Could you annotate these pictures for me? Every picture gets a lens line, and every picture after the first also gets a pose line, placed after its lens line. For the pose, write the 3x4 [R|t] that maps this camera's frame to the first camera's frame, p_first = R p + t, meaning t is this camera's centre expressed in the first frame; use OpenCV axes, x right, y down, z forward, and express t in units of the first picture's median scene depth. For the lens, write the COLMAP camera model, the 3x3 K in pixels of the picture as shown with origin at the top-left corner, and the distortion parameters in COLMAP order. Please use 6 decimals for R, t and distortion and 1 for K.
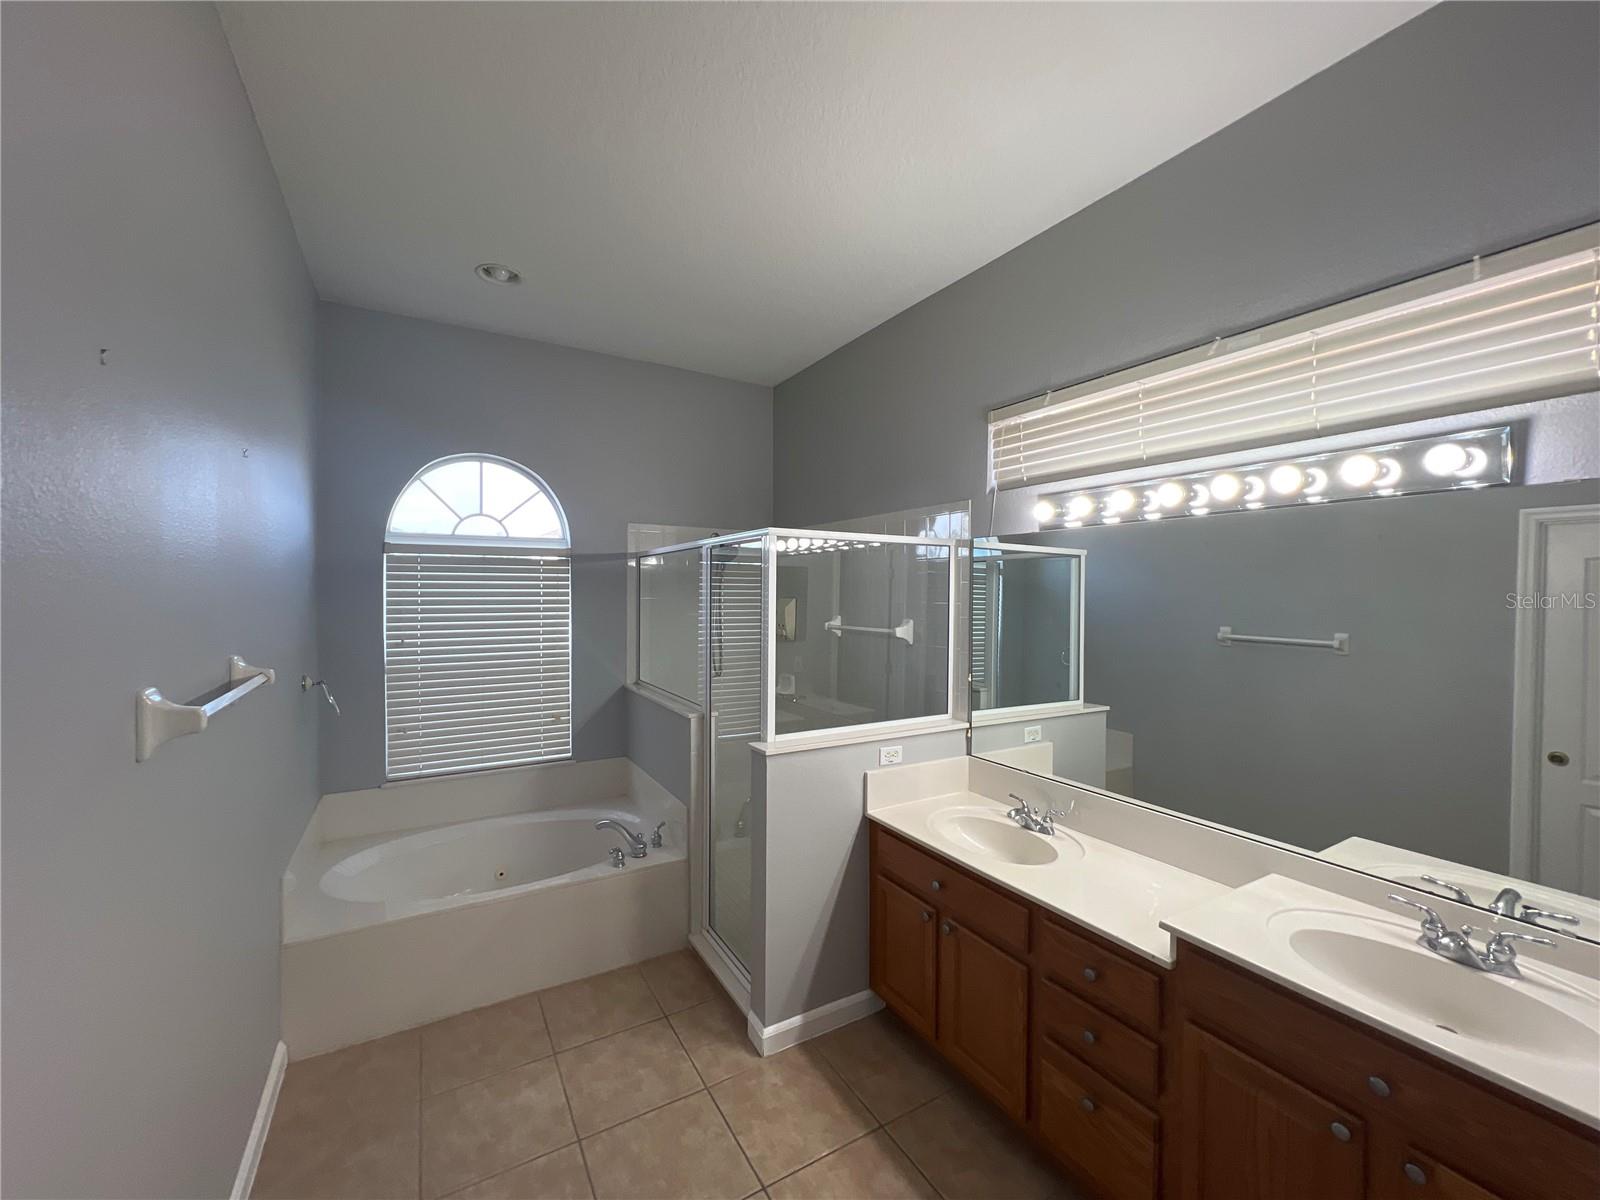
lens RADIAL K [[638.1, 0, 795.4], [0, 638.1, 600.3], [0, 0, 1]] dist [0.001202, 0.000612]
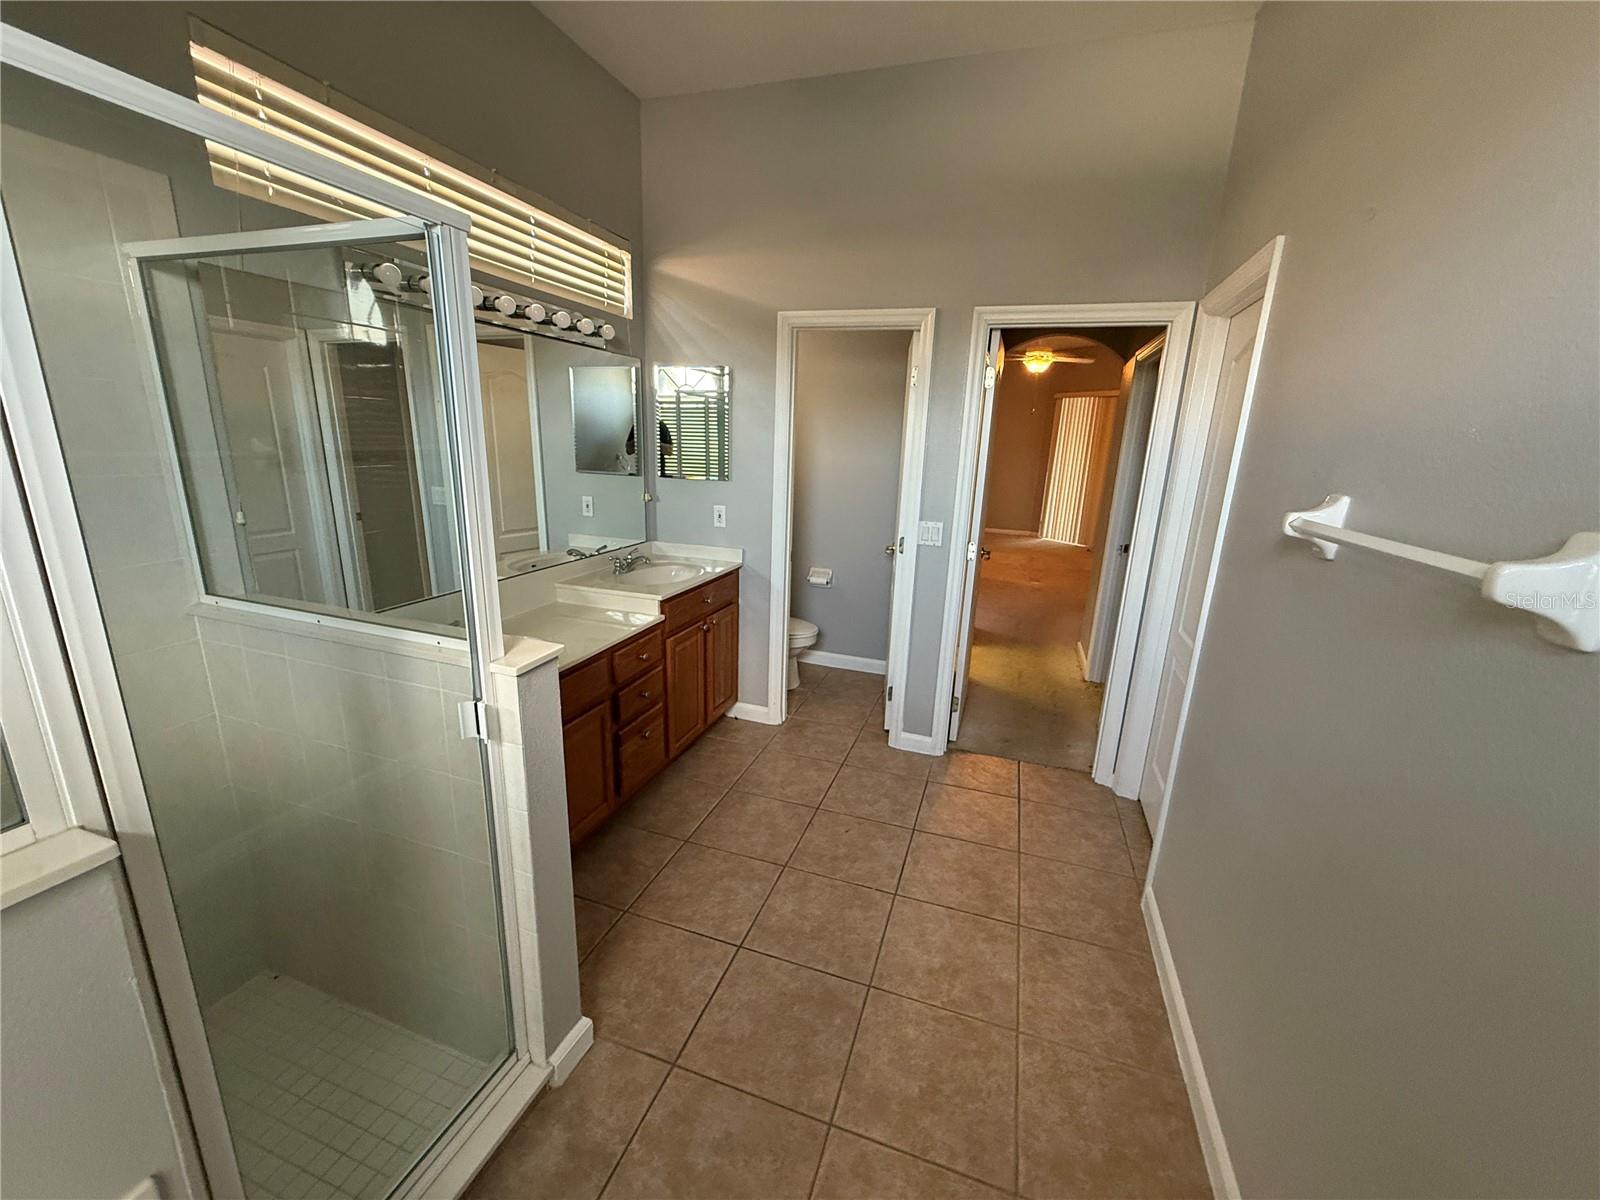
lens RADIAL K [[641.3, 0, 796.9], [0, 641.3, 597.1], [0, 0, 1]] dist [-0.000325, -0.000029]
pose [[-0.657095, -0.212447, 0.723251, -0.710330], [-0.023863, 0.964845, 0.261732, 0.022664], [-0.753430, 0.154724, -0.639065, 1.369647]]
